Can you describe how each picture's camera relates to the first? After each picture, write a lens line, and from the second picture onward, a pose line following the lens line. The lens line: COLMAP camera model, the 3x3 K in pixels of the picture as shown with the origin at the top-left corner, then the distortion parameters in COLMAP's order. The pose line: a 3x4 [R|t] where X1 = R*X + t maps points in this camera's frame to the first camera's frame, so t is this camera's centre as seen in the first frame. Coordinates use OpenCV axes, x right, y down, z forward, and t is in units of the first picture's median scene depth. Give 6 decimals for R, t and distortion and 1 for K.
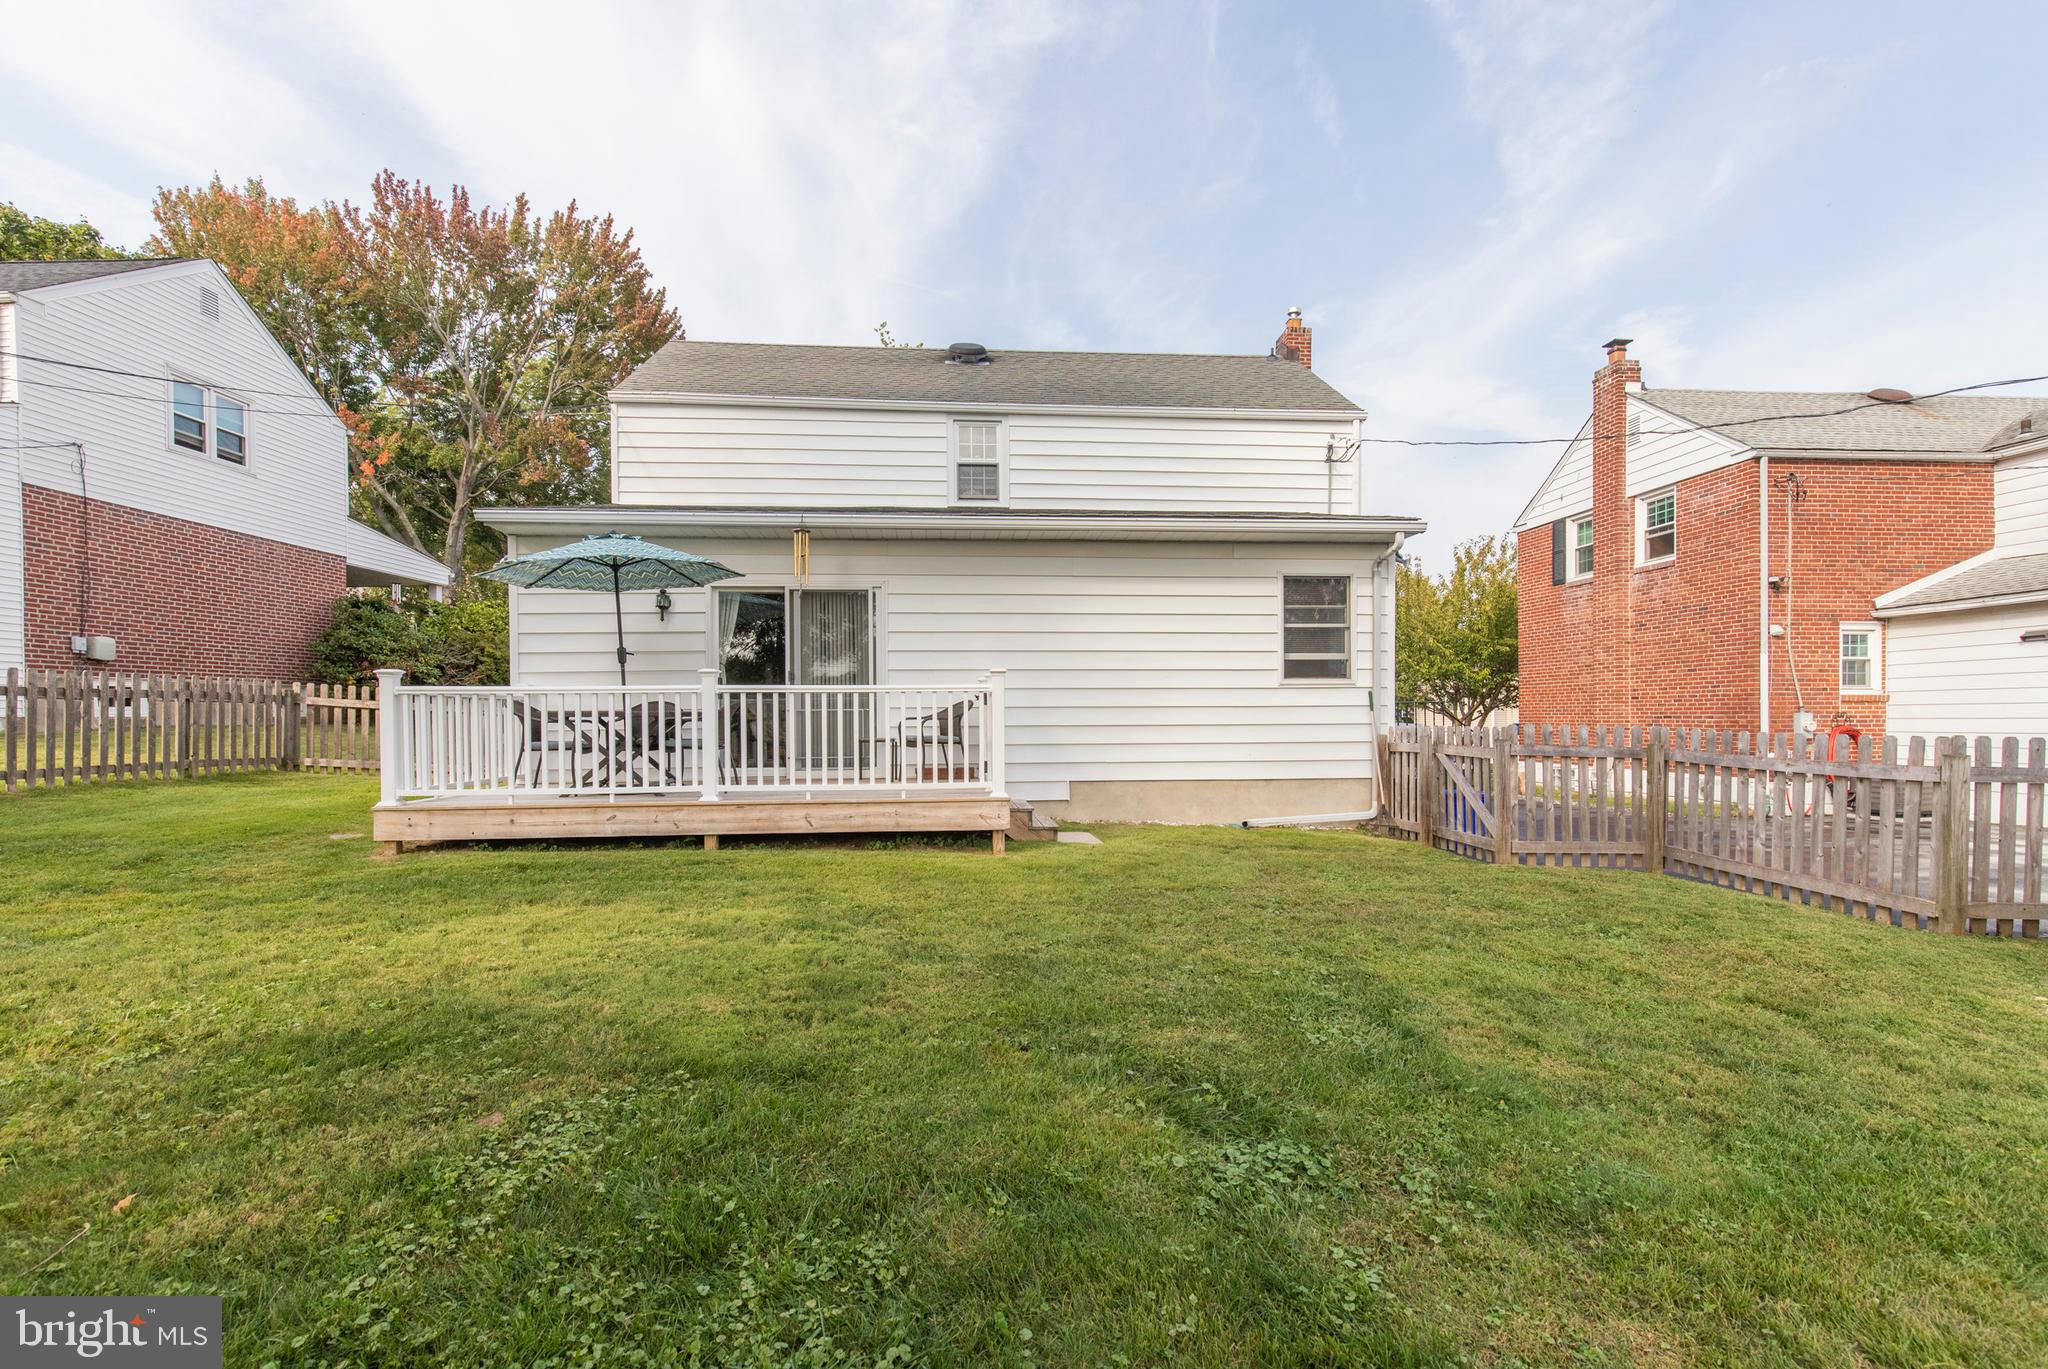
lens RADIAL K [[928.8, 0, 1028.0], [0, 928.8, 692.8], [0, 0, 1]] dist [0.002981, -0.000343]
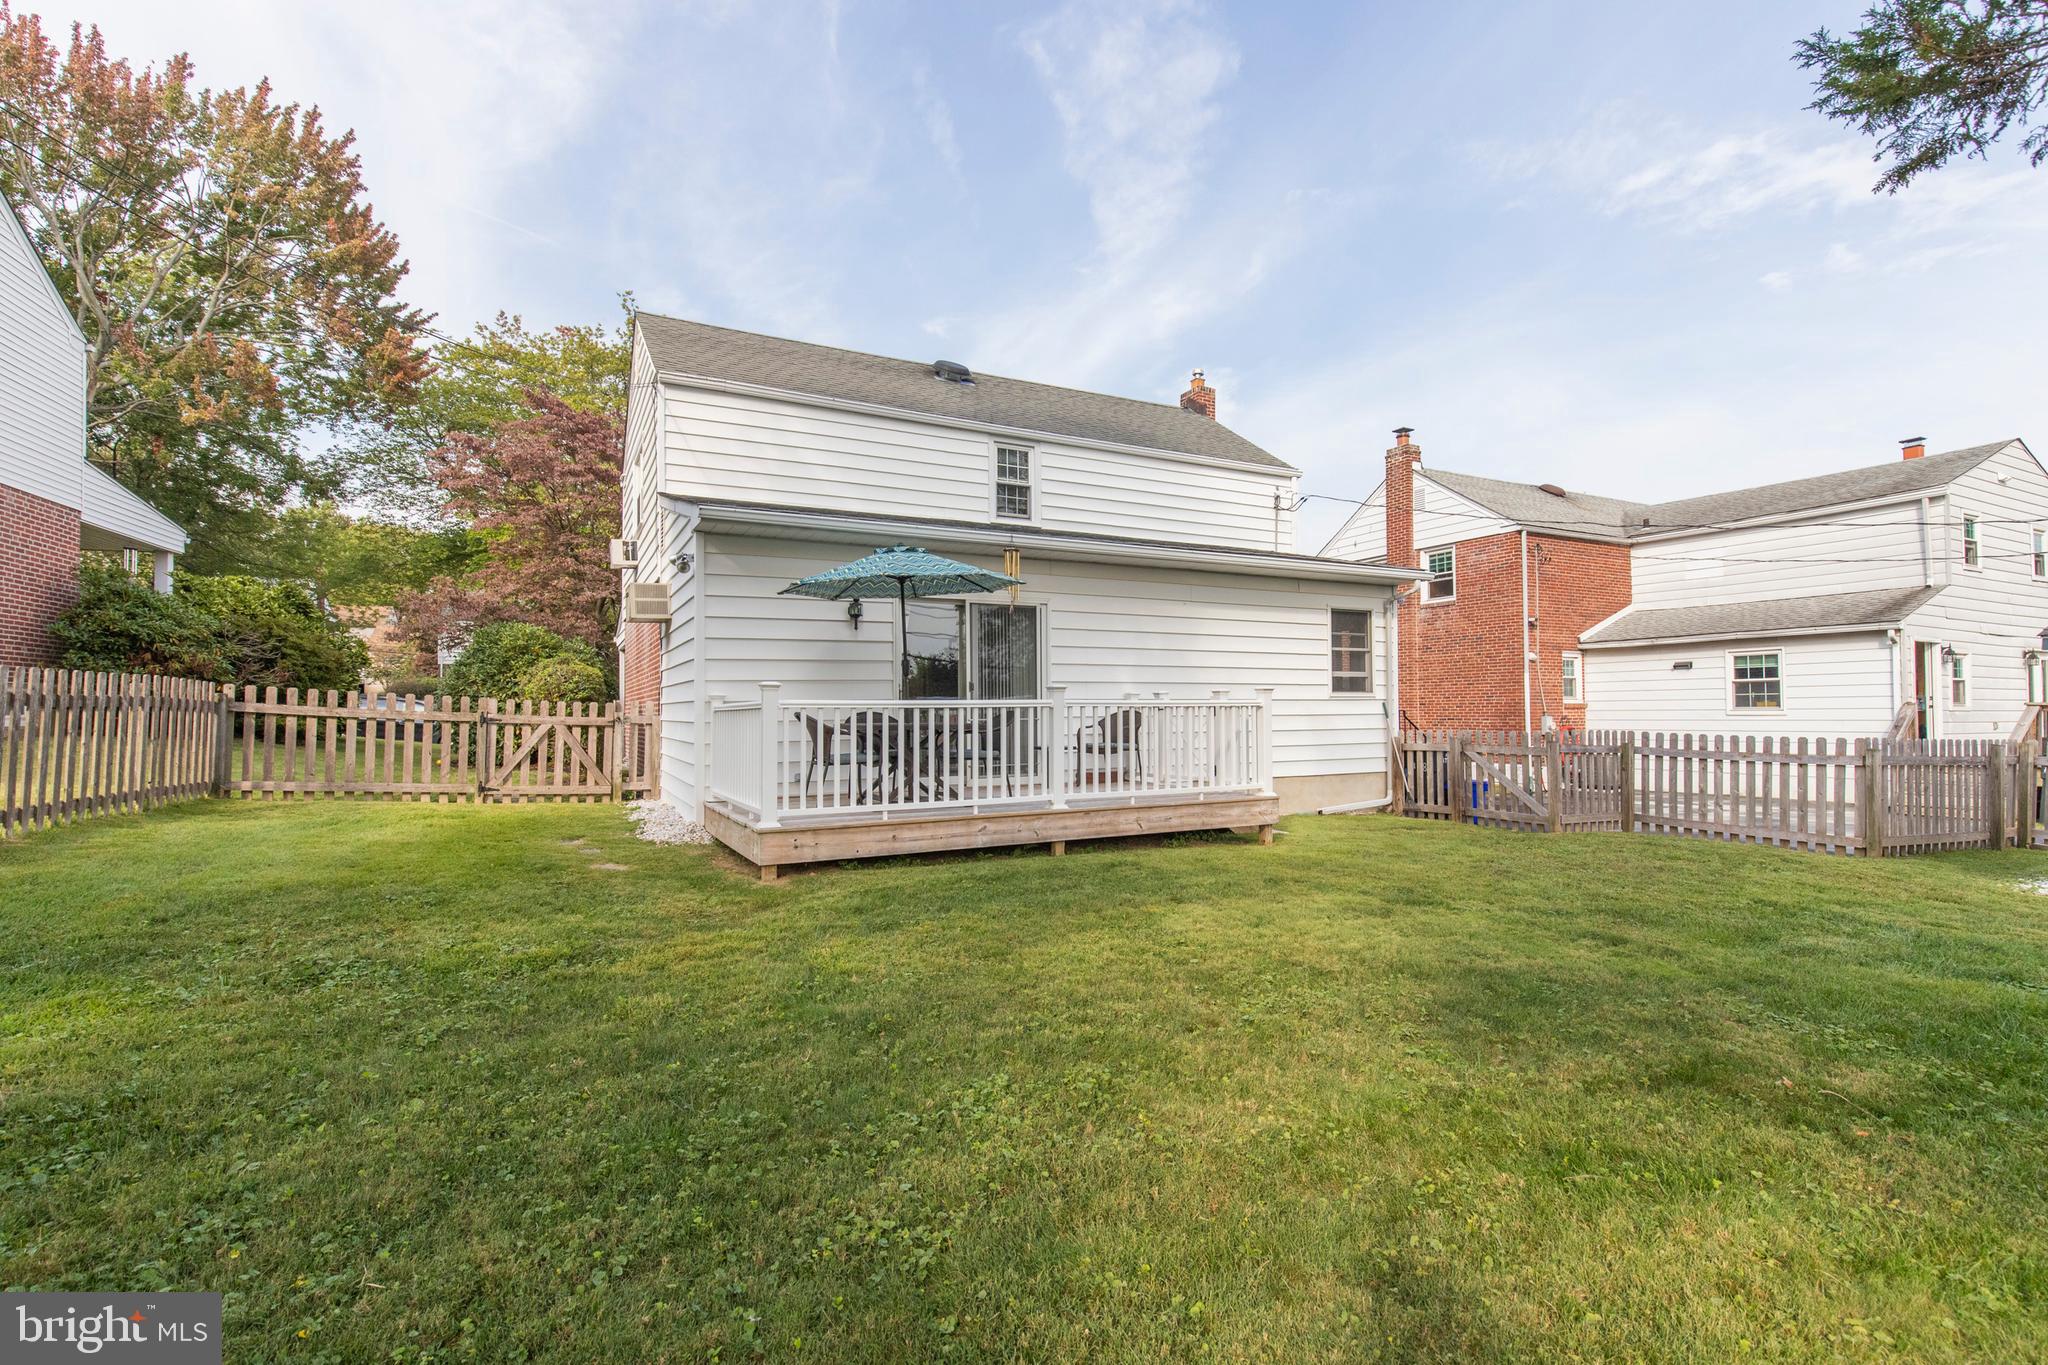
lens RADIAL K [[941.9, 0, 1022.1], [0, 941.9, 655.6], [0, 0, 1]] dist [0.003033, -0.000395]
pose [[0.920374, 0.022110, 0.390413, -0.459780], [-0.008017, 0.999257, -0.037690, -0.010197], [-0.390956, 0.031559, 0.919868, 0.011154]]
